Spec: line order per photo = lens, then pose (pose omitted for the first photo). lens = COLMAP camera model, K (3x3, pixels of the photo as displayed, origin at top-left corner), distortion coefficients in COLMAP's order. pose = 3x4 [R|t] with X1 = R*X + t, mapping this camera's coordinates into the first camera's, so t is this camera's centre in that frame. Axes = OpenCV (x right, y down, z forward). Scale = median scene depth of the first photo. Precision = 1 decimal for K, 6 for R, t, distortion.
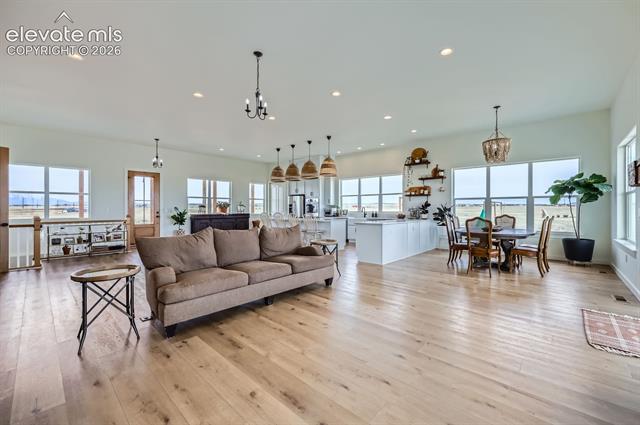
lens RADIAL K [[263.1, 0, 324.7], [0, 263.1, 210.3], [0, 0, 1]] dist [0.002189, -0.000704]
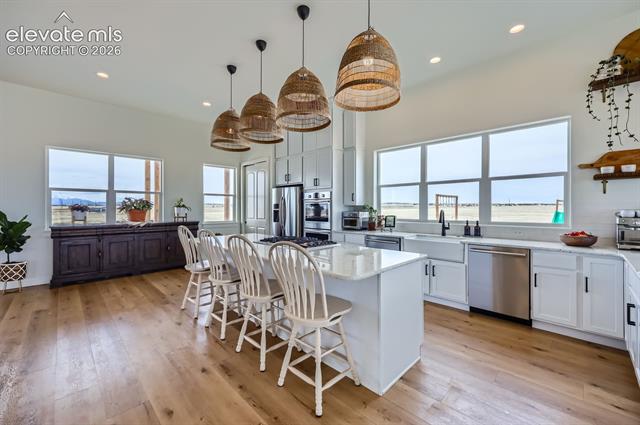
lens RADIAL K [[263.1, 0, 322.5], [0, 263.1, 206.9], [0, 0, 1]] dist [0.002189, -0.000704]
pose [[0.998537, -0.000692, -0.054074, -0.012680], [0.000103, 0.999941, -0.010881, -0.011894], [0.054079, 0.010859, 0.998478, 0.529786]]
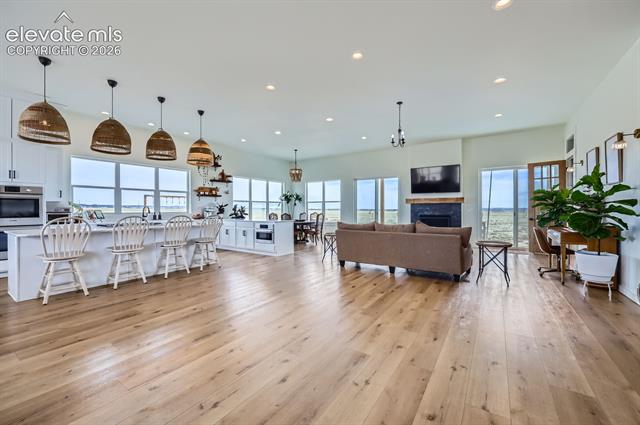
lens RADIAL K [[263.1, 0, 319.5], [0, 263.1, 209.3], [0, 0, 1]] dist [0.002189, -0.000704]
pose [[-0.140140, 0.000479, 0.990132, -0.563610], [0.008204, 0.999966, 0.000677, -0.000869], [-0.990098, 0.008218, -0.140139, 0.569342]]
